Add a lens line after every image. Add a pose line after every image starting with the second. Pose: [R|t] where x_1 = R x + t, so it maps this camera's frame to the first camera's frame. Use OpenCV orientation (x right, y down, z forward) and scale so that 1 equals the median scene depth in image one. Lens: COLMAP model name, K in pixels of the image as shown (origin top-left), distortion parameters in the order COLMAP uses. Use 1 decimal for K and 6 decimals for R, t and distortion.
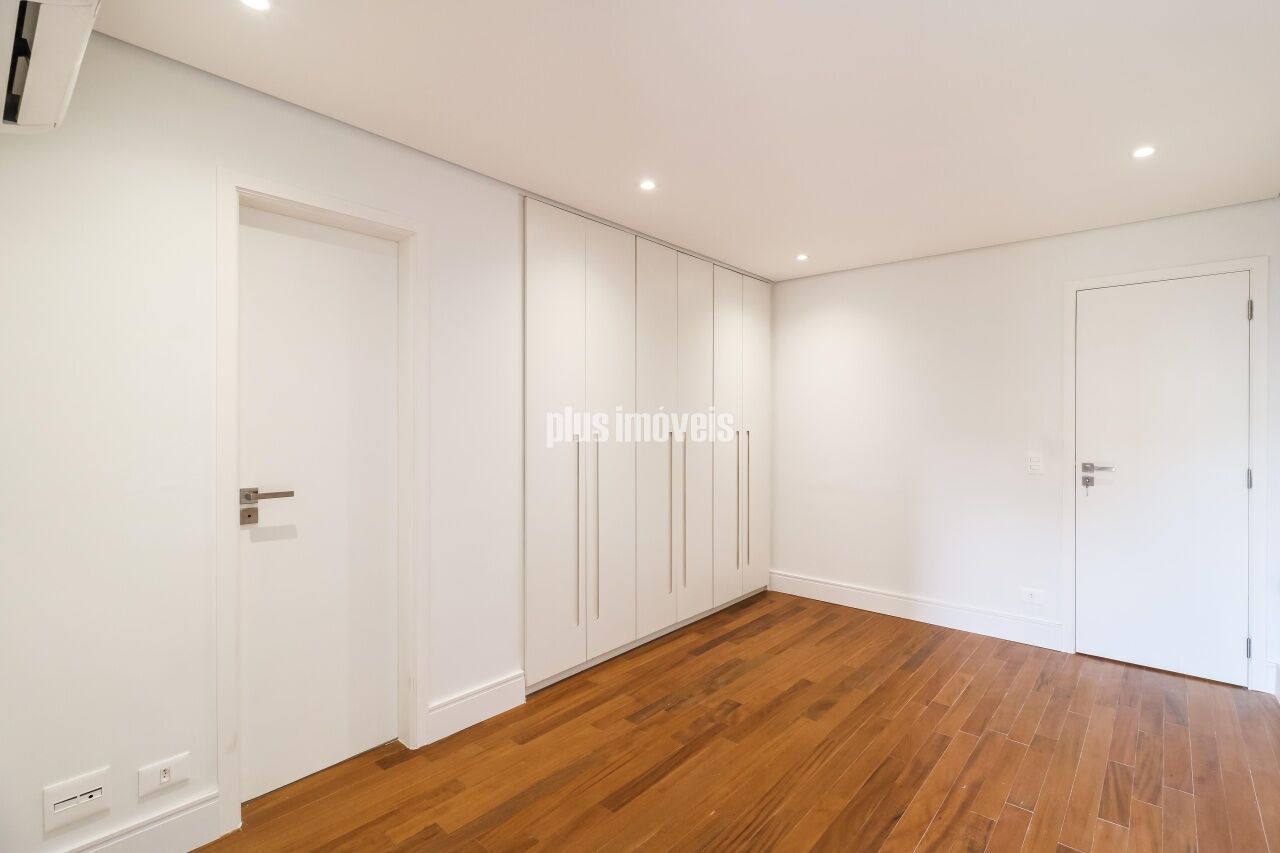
lens RADIAL K [[589.1, 0, 657.2], [0, 589.1, 420.8], [0, 0, 1]] dist [0.008502, -0.002918]
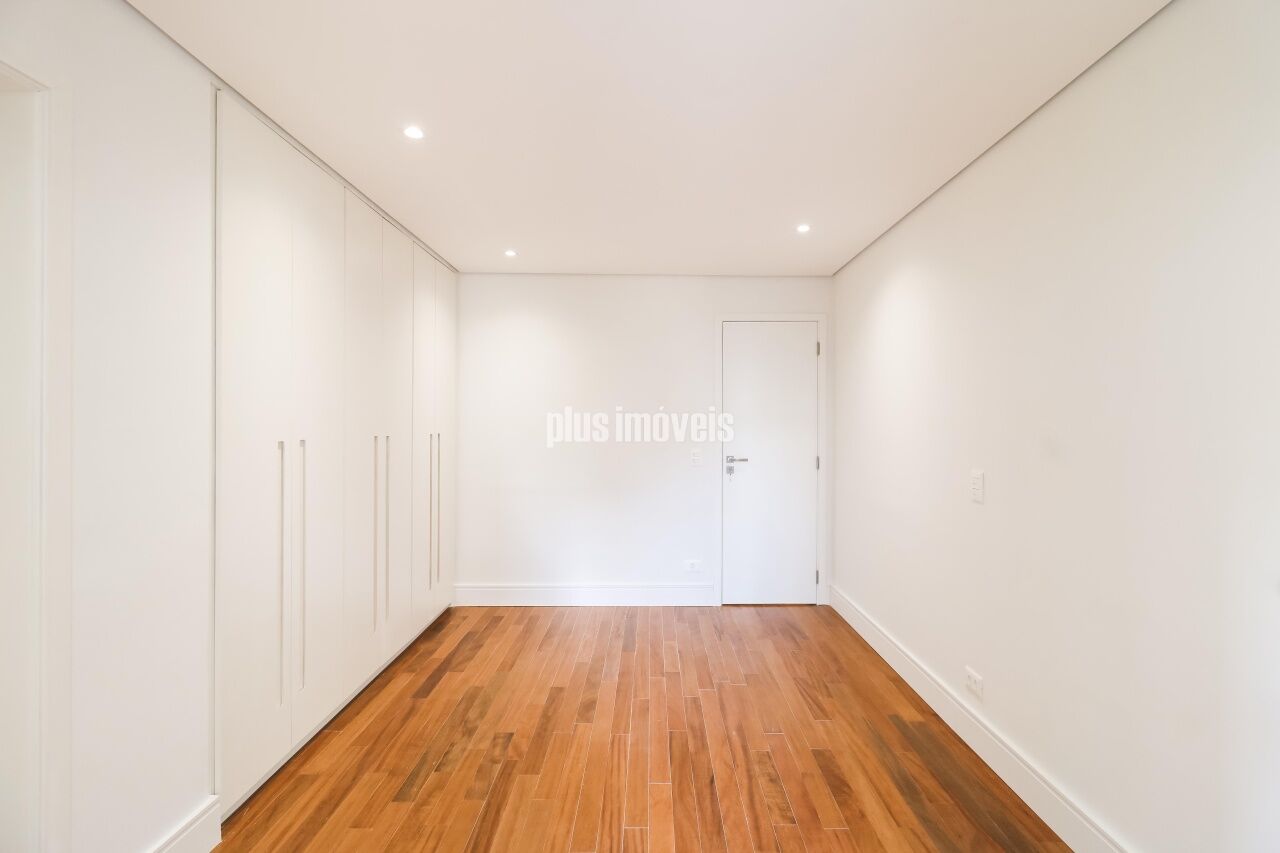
lens RADIAL K [[589.1, 0, 643.5], [0, 589.1, 424.6], [0, 0, 1]] dist [0.008502, -0.002918]
pose [[0.756831, -0.001323, 0.653609, -0.297898], [-0.002835, 0.999982, 0.005307, -0.004378], [-0.653605, -0.005869, 0.756813, 0.173051]]
